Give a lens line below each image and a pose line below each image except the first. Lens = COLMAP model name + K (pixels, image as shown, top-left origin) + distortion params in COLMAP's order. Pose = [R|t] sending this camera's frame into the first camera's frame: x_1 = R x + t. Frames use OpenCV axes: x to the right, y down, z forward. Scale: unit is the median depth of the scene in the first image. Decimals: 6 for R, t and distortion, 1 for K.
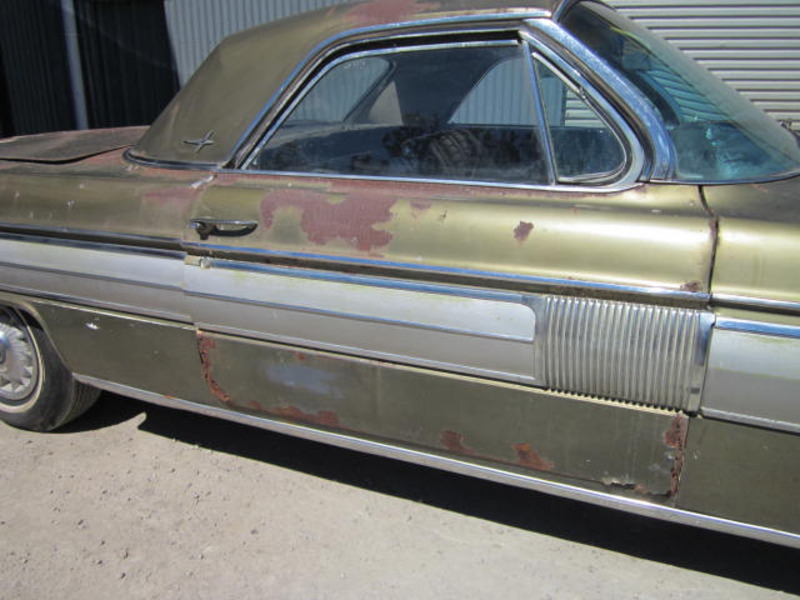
lens RADIAL K [[664.2, 0, 405.7], [0, 664.2, 298.2], [0, 0, 1]] dist [-0.036771, 0.002681]
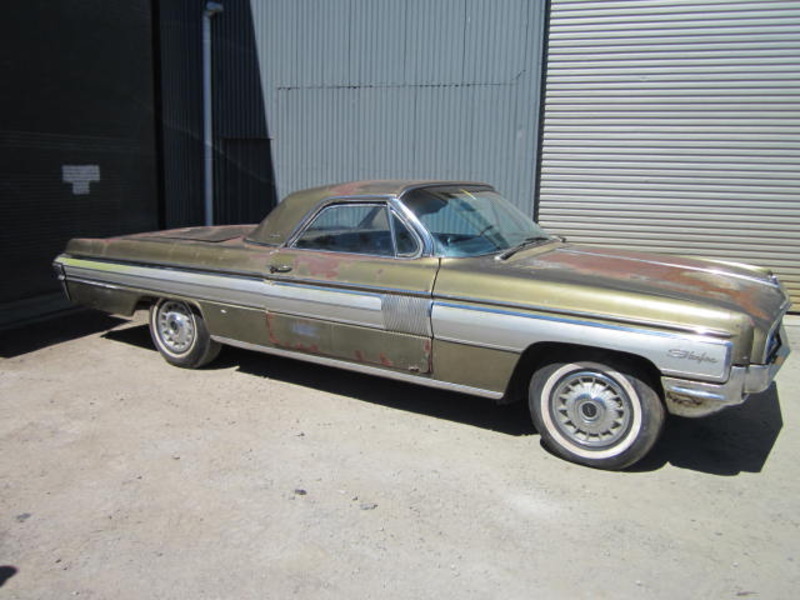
lens RADIAL K [[664.2, 0, 405.0], [0, 664.2, 304.3], [0, 0, 1]] dist [-0.036771, 0.002681]
pose [[0.990397, 0.052752, -0.127791, 0.517875], [-0.069103, 0.989480, -0.127100, 0.307781], [0.119742, 0.134710, 0.983623, -1.390408]]
